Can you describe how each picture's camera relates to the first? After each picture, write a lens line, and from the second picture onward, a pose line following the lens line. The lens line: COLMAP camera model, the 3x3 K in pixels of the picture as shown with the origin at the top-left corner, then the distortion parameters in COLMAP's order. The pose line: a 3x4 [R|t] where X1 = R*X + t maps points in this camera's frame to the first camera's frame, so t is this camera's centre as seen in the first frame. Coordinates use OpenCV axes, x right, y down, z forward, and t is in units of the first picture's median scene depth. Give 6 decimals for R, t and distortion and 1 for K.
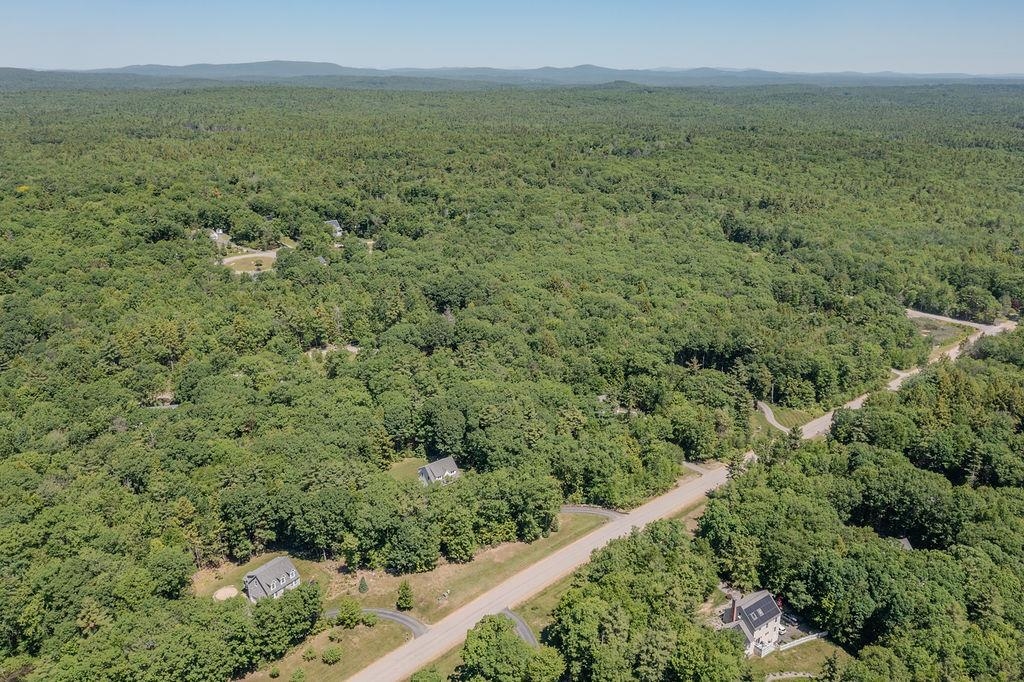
lens RADIAL K [[812.6, 0, 511.5], [0, 812.6, 335.7], [0, 0, 1]] dist [-0.007514, -0.005898]
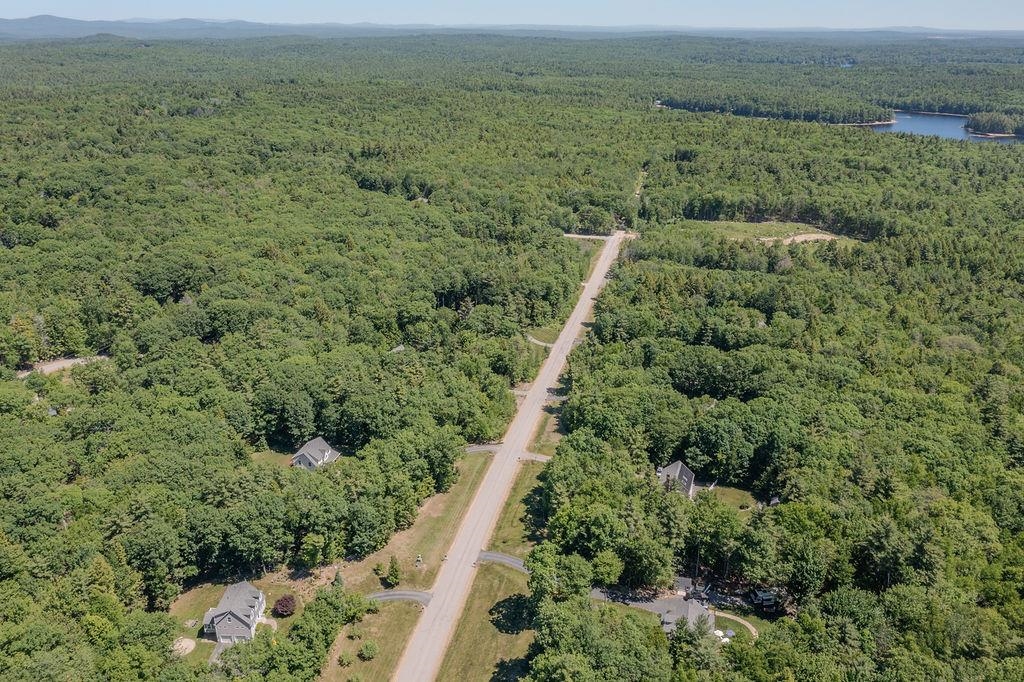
lens RADIAL K [[812.6, 0, 512.0], [0, 812.6, 345.7], [0, 0, 1]] dist [-0.007514, -0.005898]
pose [[0.833026, -0.203469, 0.514459, -0.331076], [0.169882, 0.979063, 0.112144, -0.022537], [-0.526506, -0.006021, 0.850150, 0.070447]]
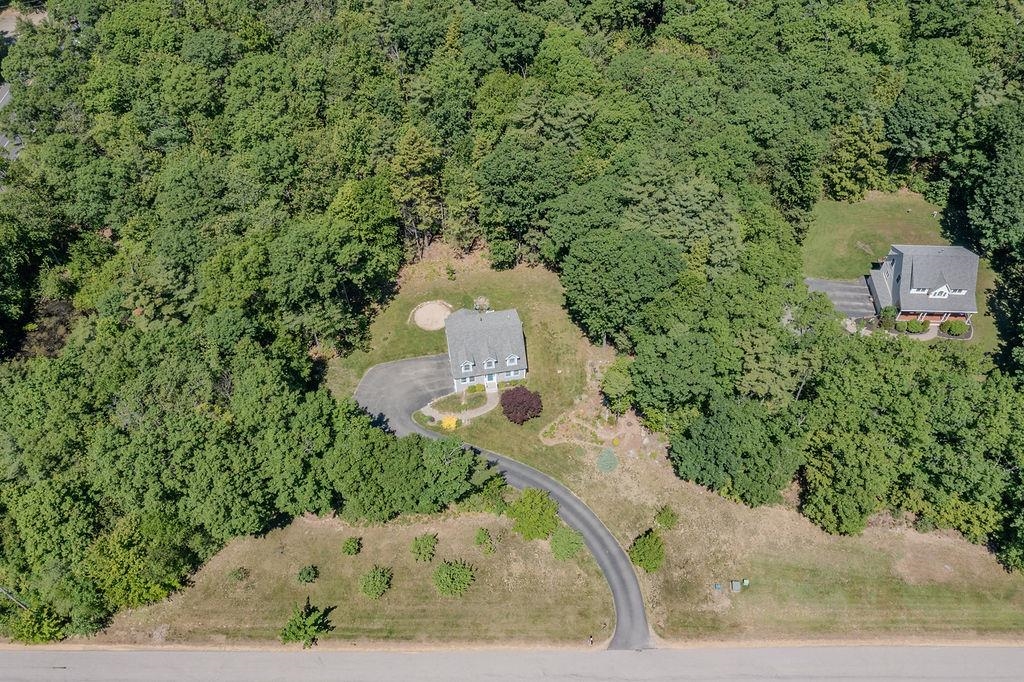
lens RADIAL K [[812.6, 0, 514.4], [0, 812.6, 336.8], [0, 0, 1]] dist [-0.007514, -0.005898]
pose [[0.715736, 0.551193, -0.428845, -0.038674], [-0.222234, 0.761905, 0.608368, -0.028833], [0.662068, -0.340127, 0.667817, 0.487924]]
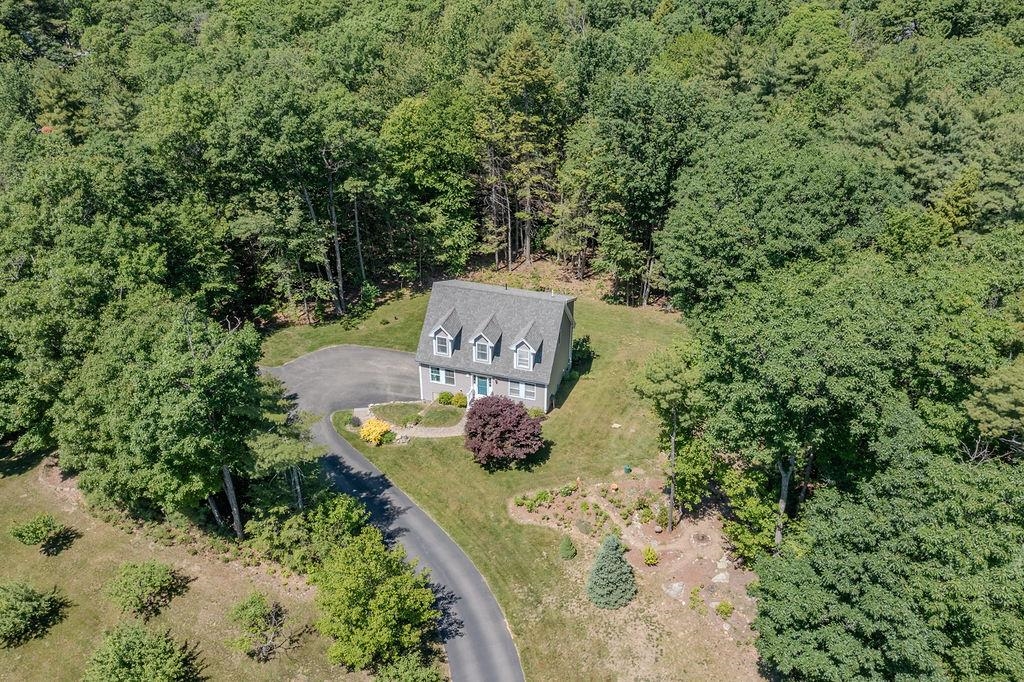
lens RADIAL K [[812.6, 0, 515.9], [0, 812.6, 336.8], [0, 0, 1]] dist [-0.007514, -0.005898]
pose [[0.319046, 0.492887, -0.809489, -0.038786], [-0.301098, 0.862589, 0.406547, 0.132929], [0.898638, 0.114028, 0.423613, 0.657504]]
